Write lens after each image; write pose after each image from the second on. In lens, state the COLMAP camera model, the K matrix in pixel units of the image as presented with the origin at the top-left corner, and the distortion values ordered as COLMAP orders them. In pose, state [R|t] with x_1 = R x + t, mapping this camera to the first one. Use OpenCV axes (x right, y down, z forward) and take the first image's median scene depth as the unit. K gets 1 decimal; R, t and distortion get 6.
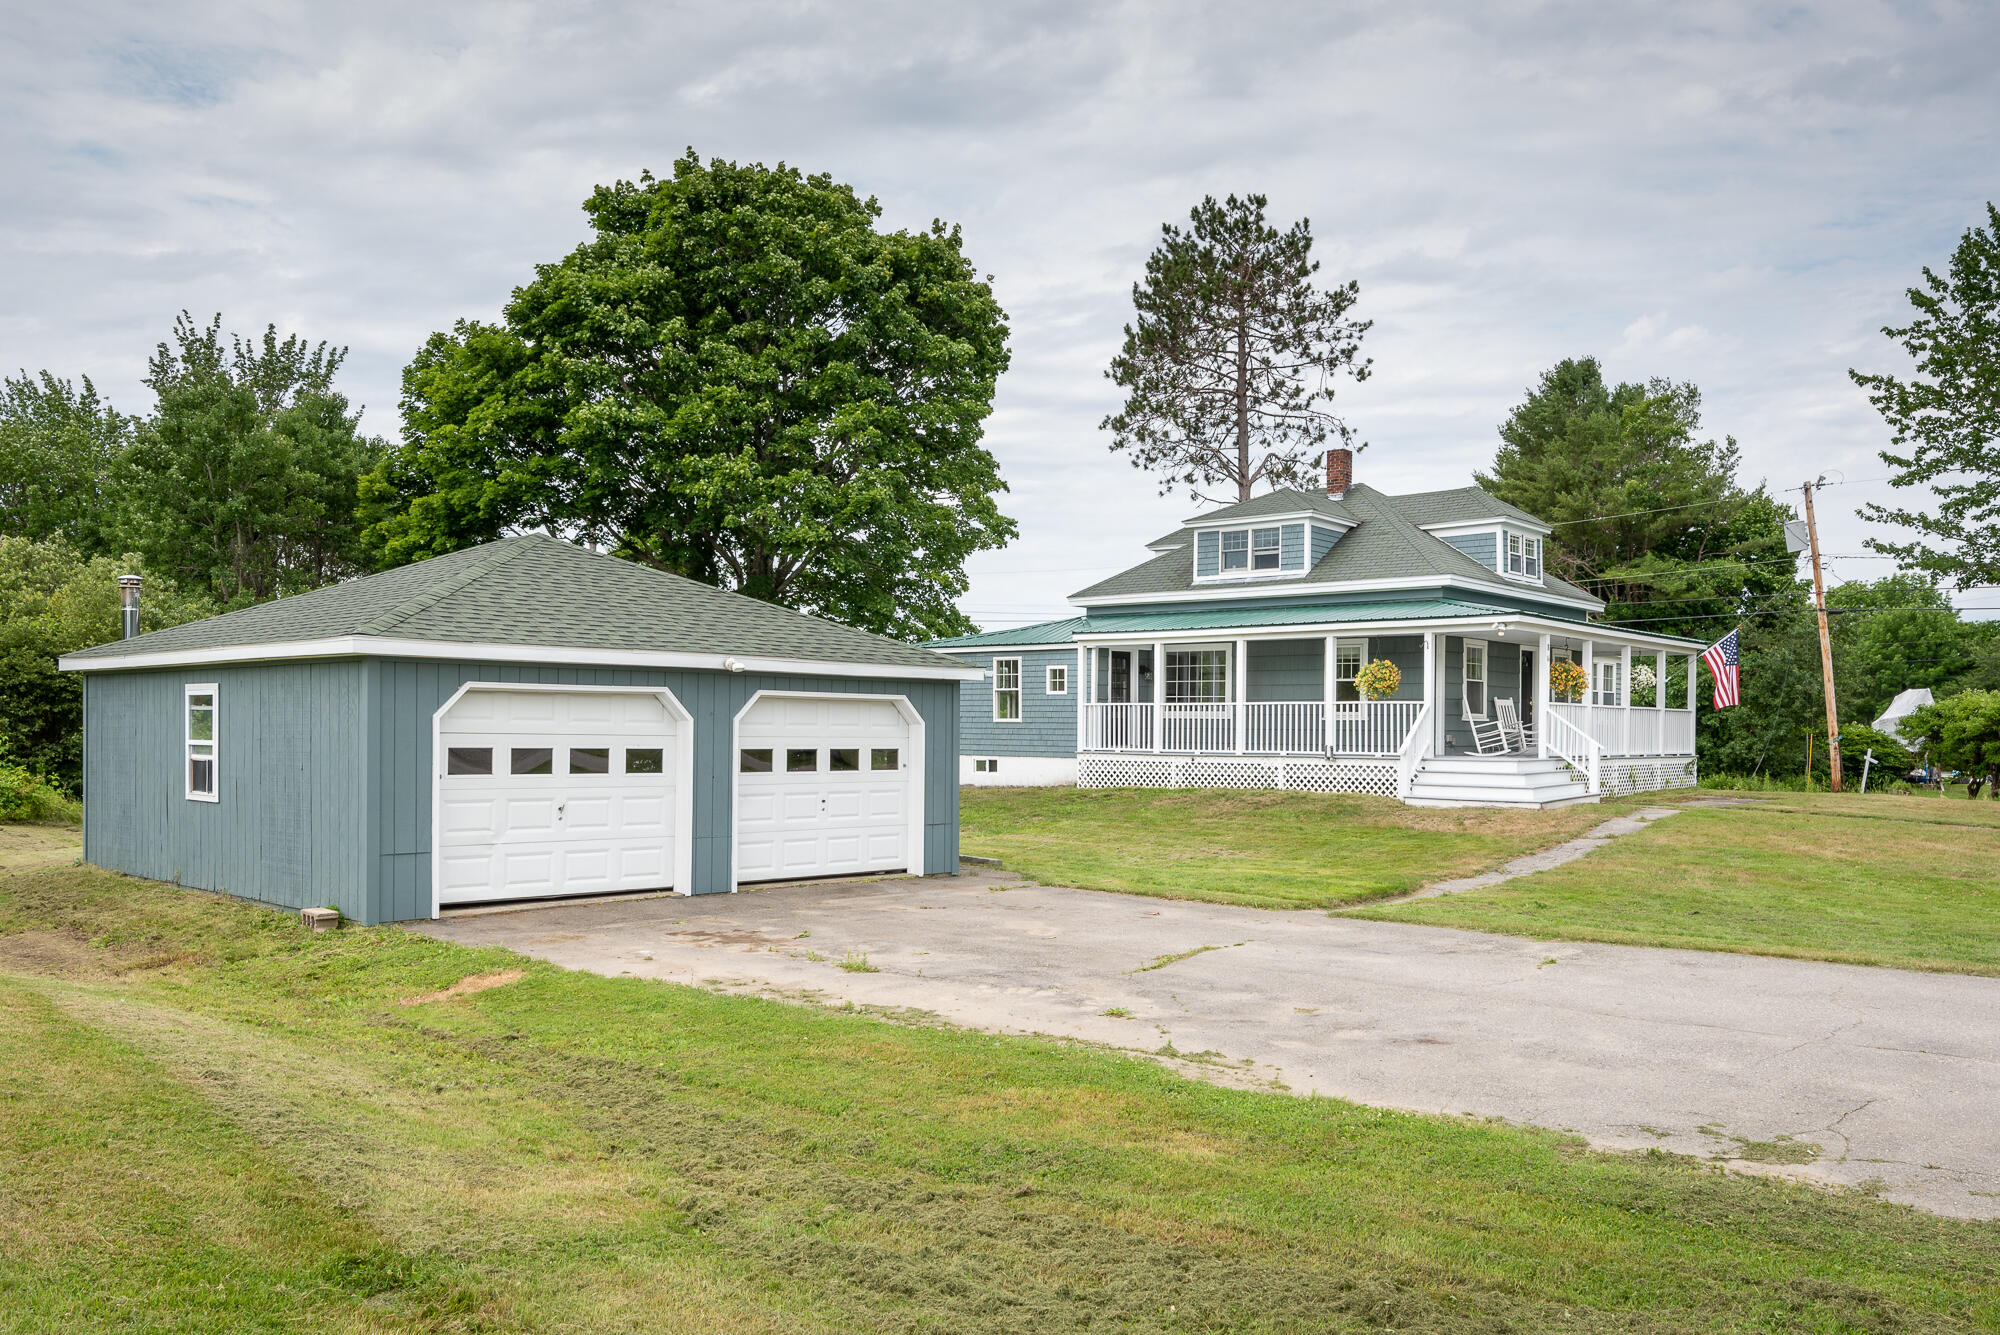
lens RADIAL K [[1616.3, 0, 1000.0], [0, 1616.3, 667.5], [0, 0, 1]] dist [0.060432, 0.003006]
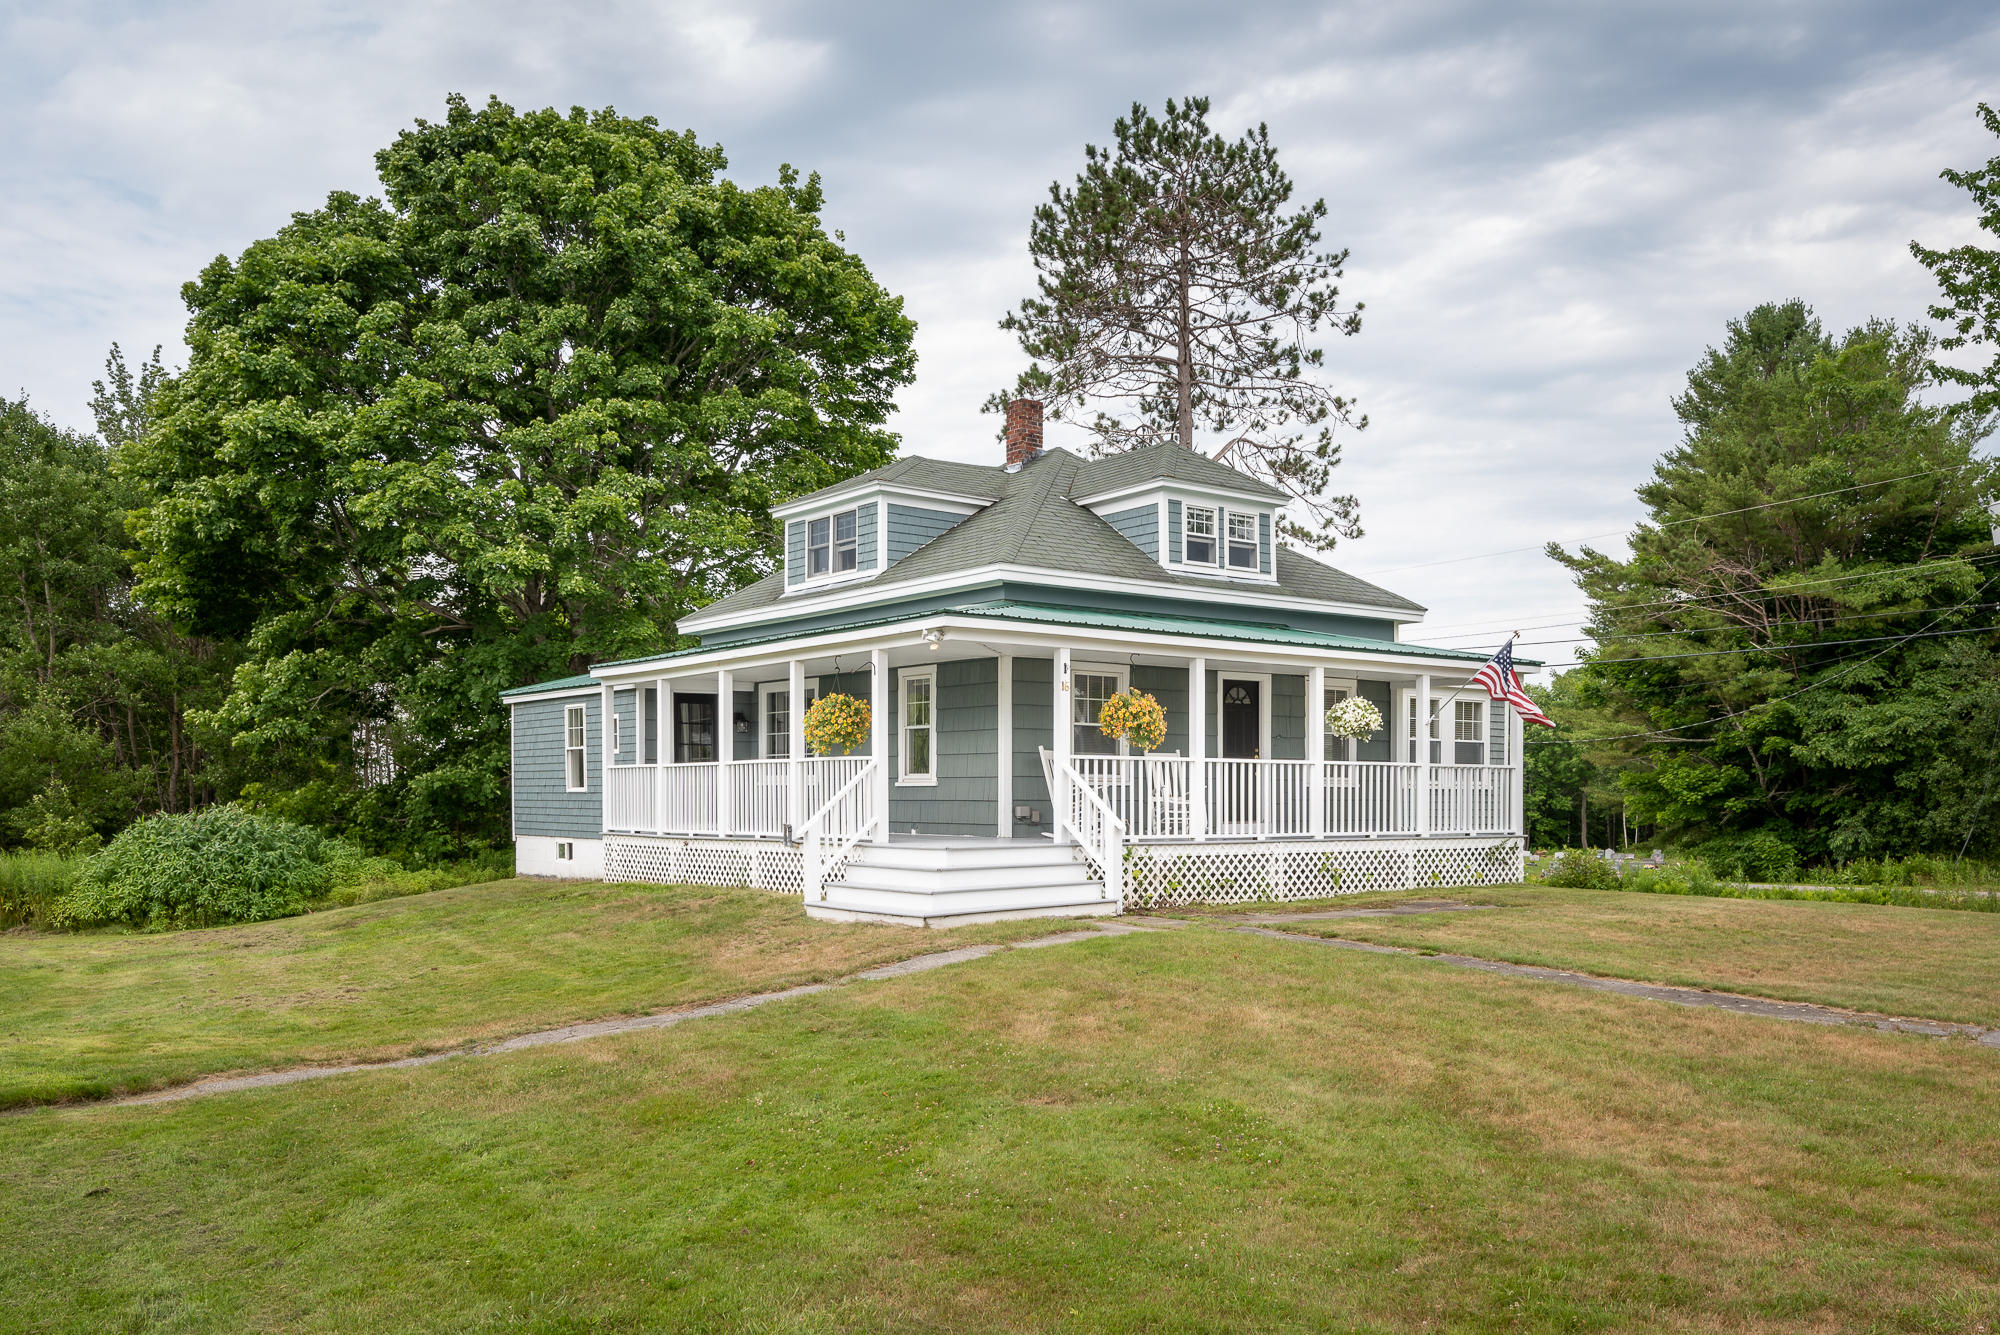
lens RADIAL K [[1770.1, 0, 1003.1], [0, 1770.1, 745.8], [0, 0, 1]] dist [-0.000252, 0.005716]
pose [[0.975885, -0.011560, -0.217978, 0.254471], [0.013366, 0.999887, 0.006814, 0.006713], [0.217875, -0.009563, 0.975930, 0.172892]]
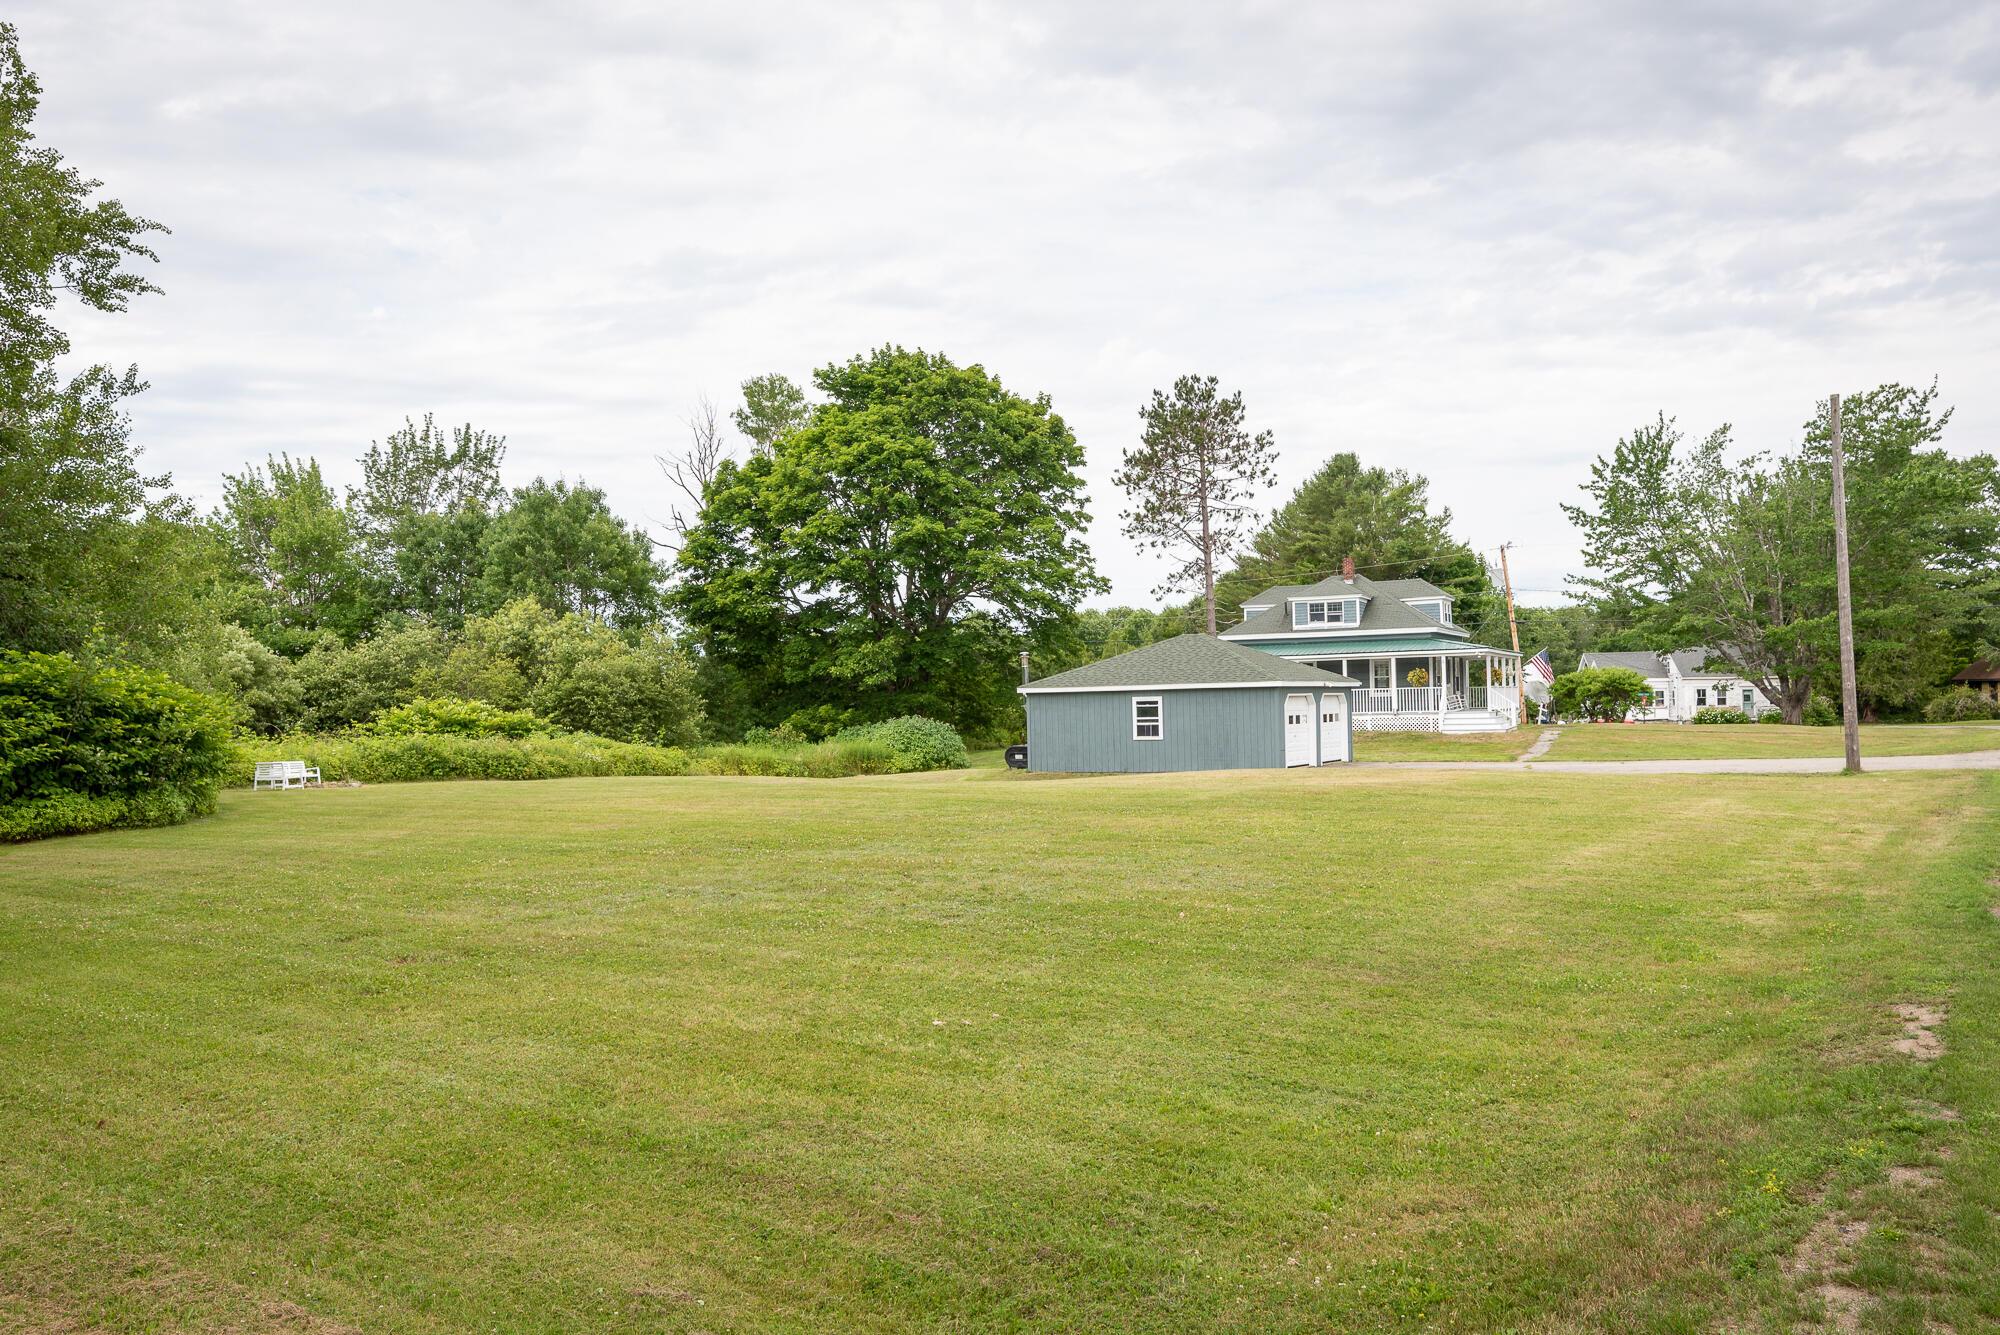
lens RADIAL K [[1616.3, 0, 1000.0], [0, 1616.3, 667.5], [0, 0, 1]] dist [0.060432, 0.003006]
pose [[0.968316, -0.024589, 0.248516, -0.471669], [0.021193, 0.999642, 0.016333, -0.030050], [-0.248828, -0.010548, 0.968490, -0.534625]]
